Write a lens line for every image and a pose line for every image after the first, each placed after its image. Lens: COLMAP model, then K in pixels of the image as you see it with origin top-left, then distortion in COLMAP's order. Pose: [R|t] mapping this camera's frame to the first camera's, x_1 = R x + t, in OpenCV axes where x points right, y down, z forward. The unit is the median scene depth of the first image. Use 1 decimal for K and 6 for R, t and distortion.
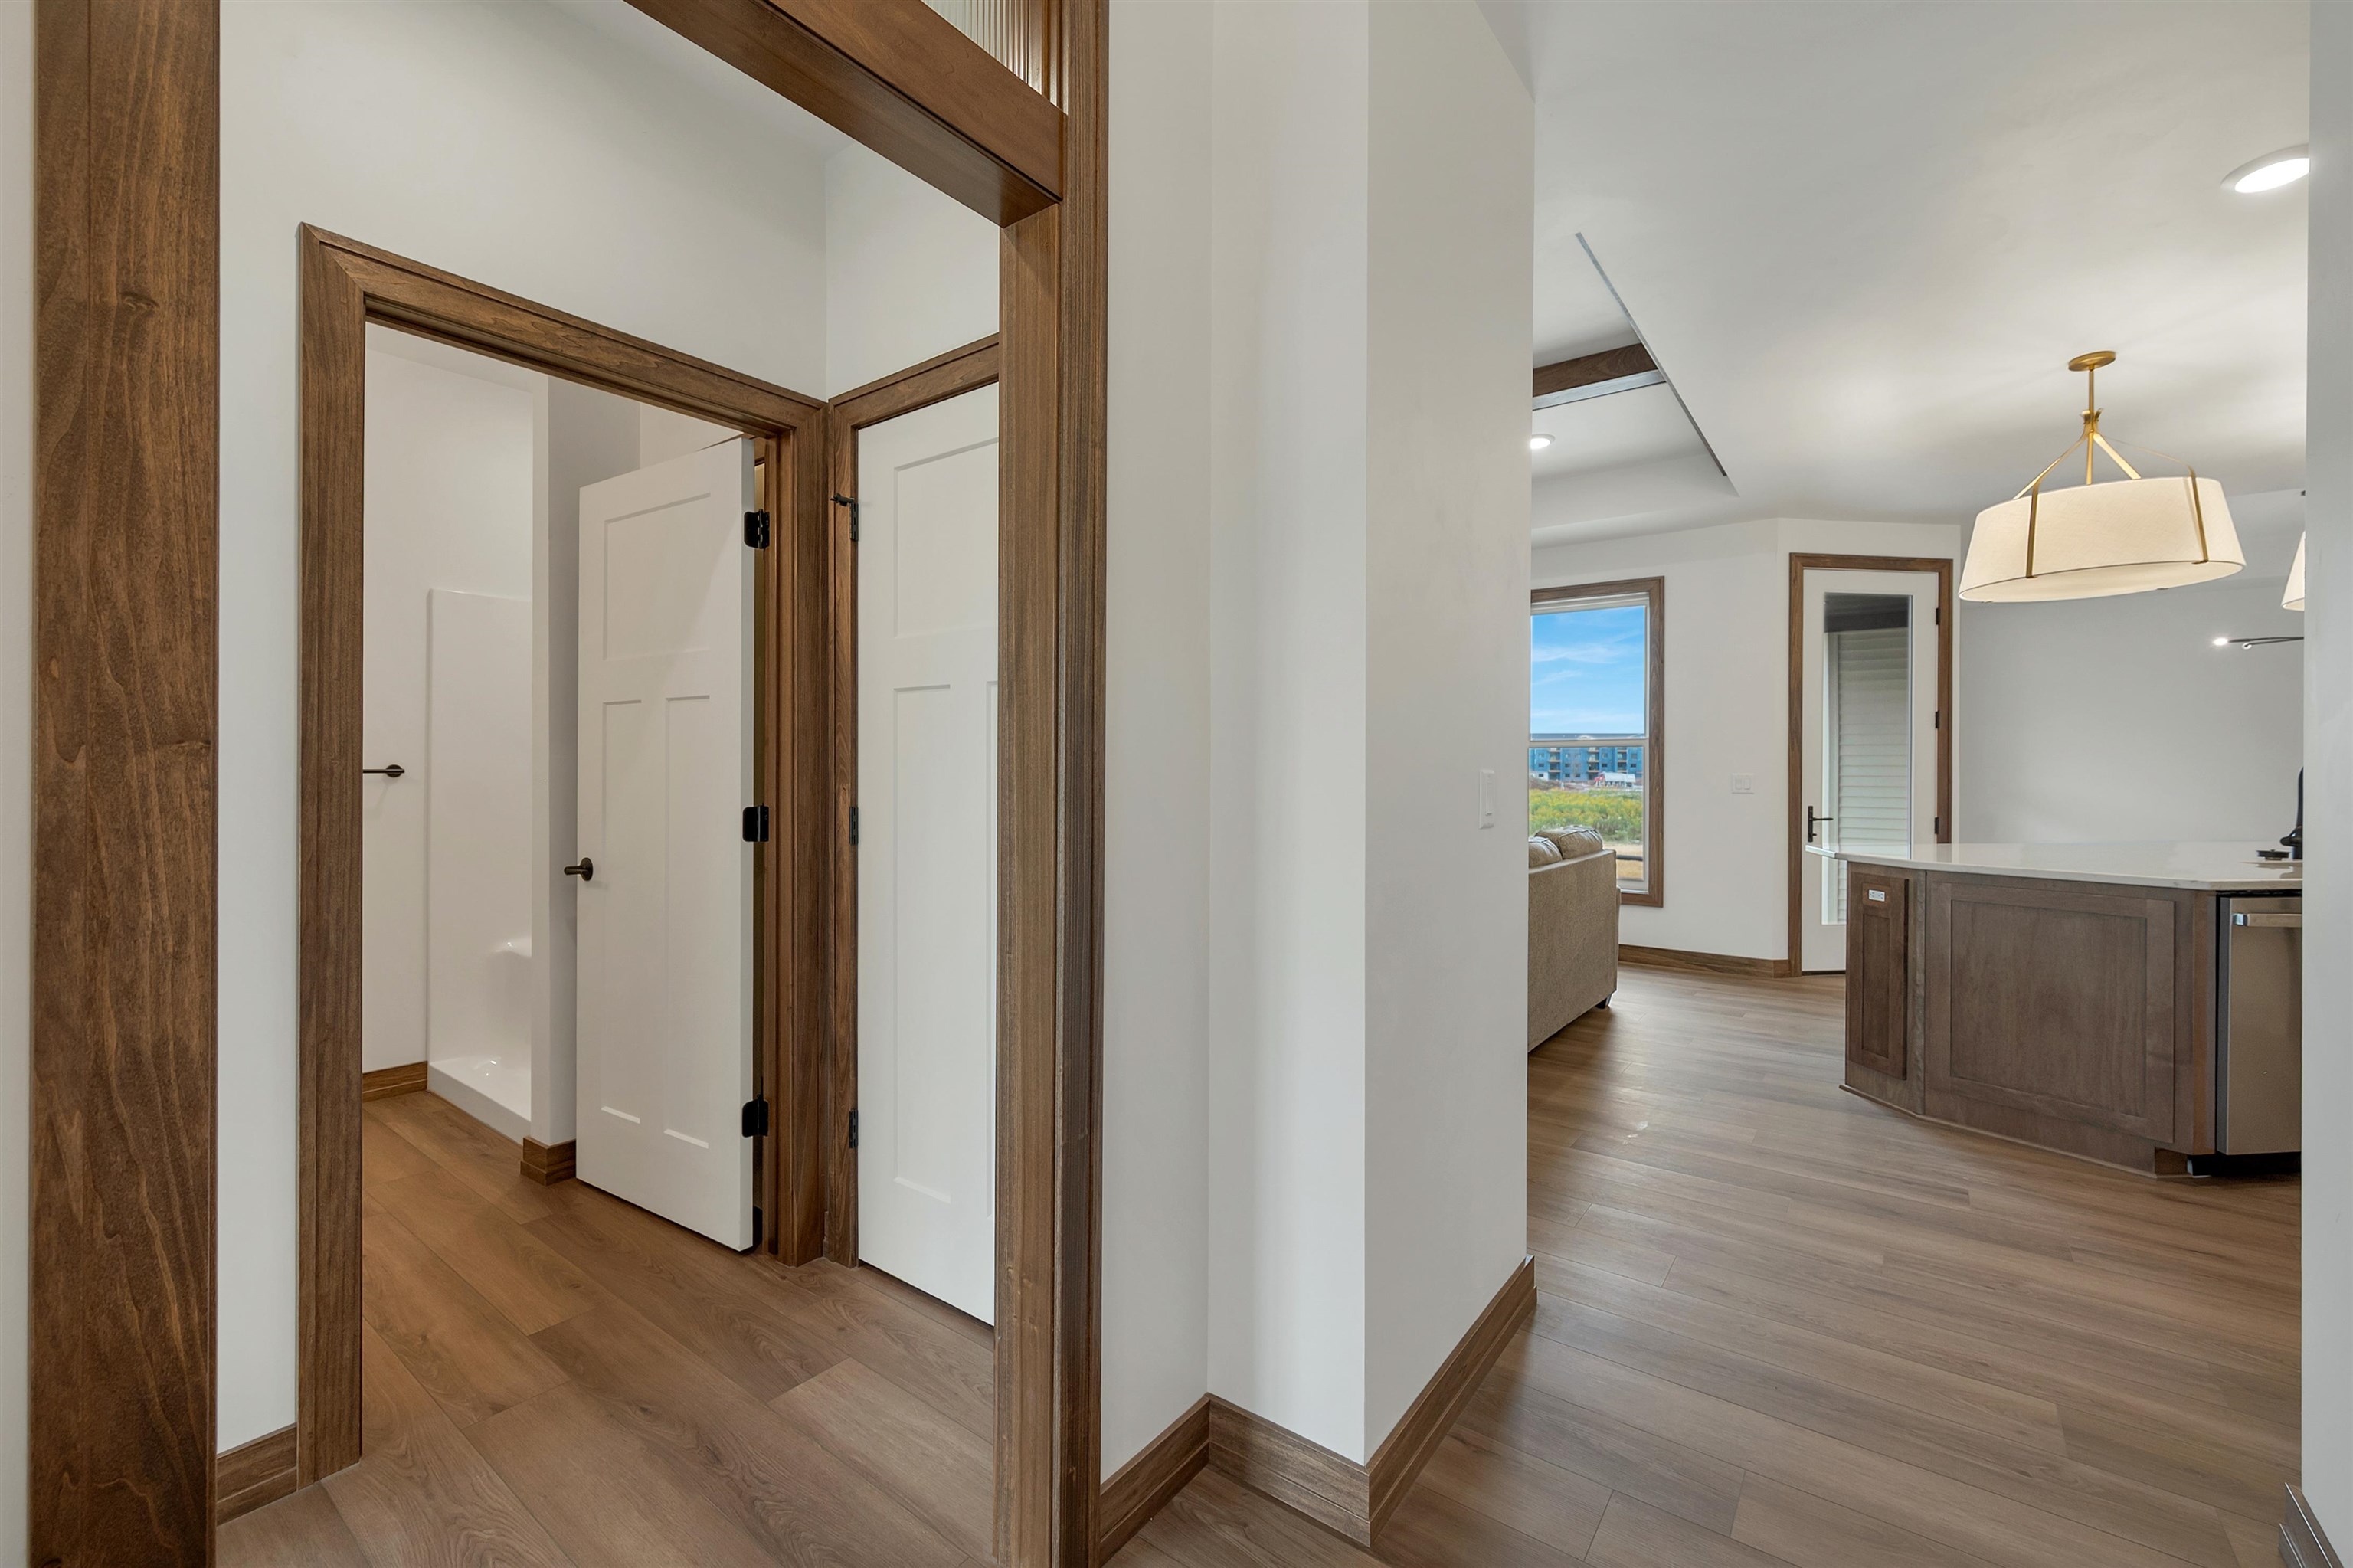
lens RADIAL K [[965.7, 0, 1180.2], [0, 965.7, 769.7], [0, 0, 1]] dist [0.000272, 0.000618]
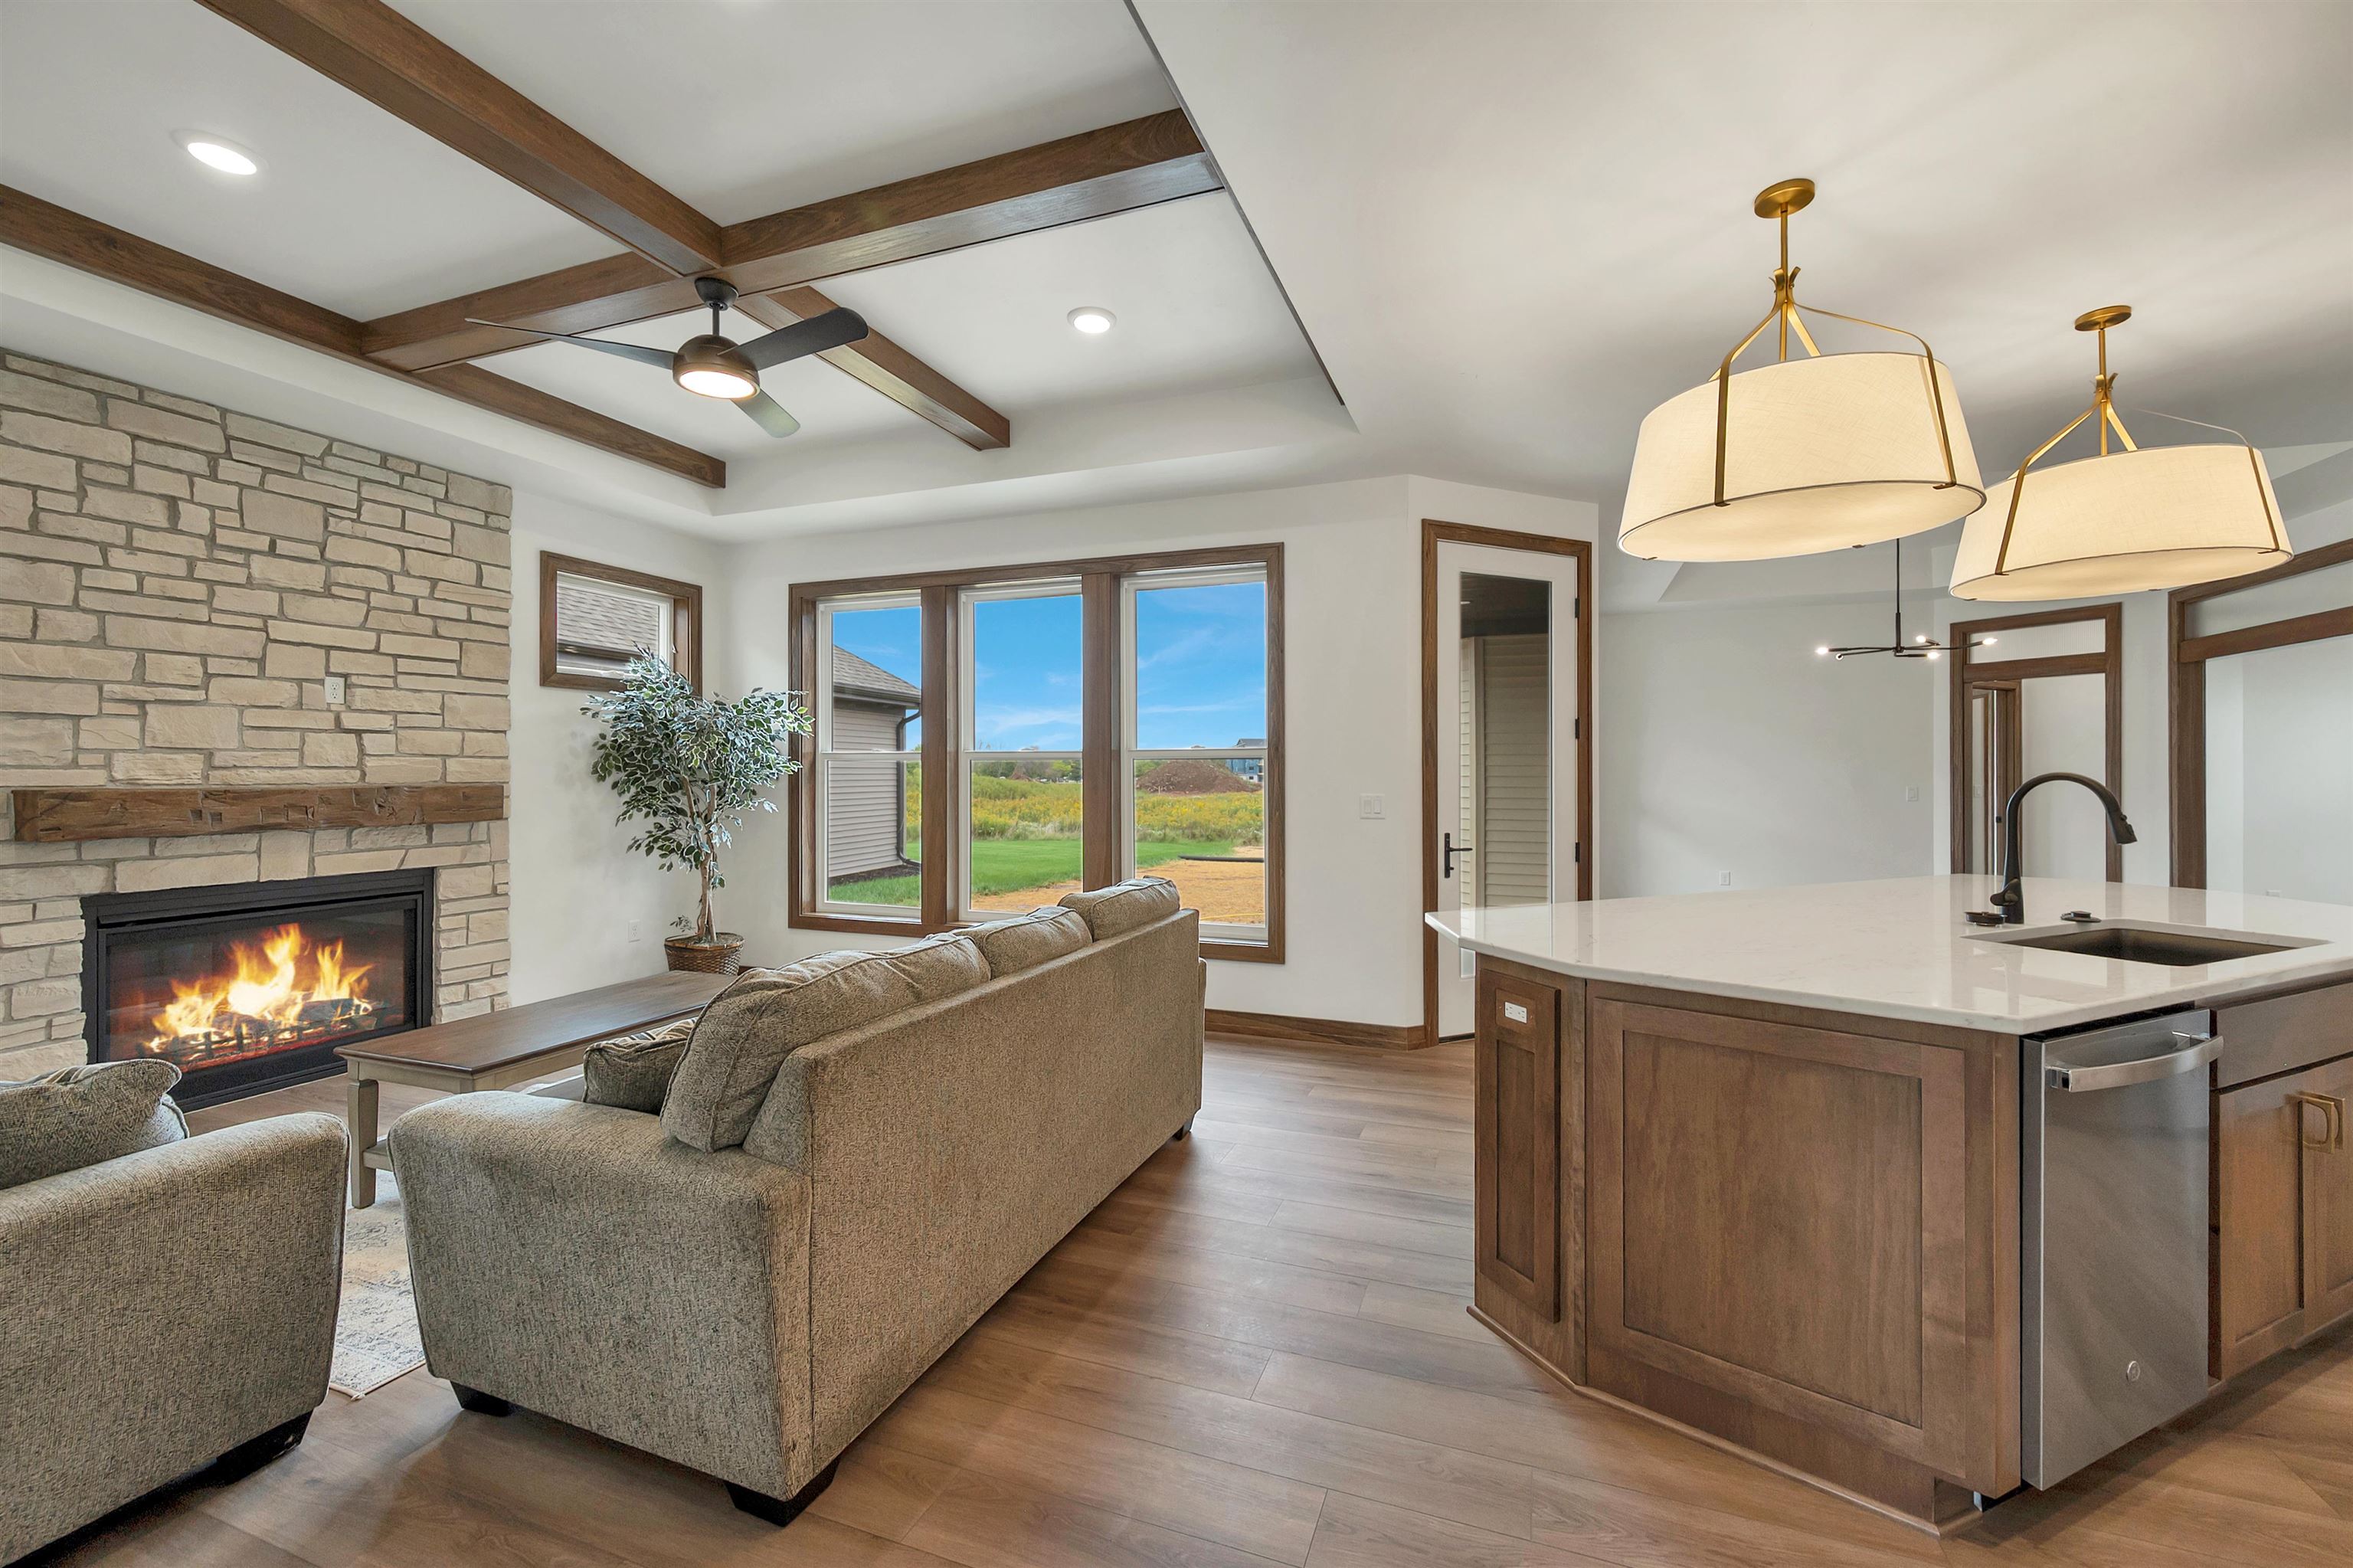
lens RADIAL K [[965.7, 0, 1180.2], [0, 965.7, 769.7], [0, 0, 1]] dist [0.000272, 0.000618]
pose [[0.958936, -0.003561, 0.283600, 0.387262], [0.004466, 0.999987, -0.002543, -0.027537], [-0.283587, 0.003705, 0.958939, 0.532409]]
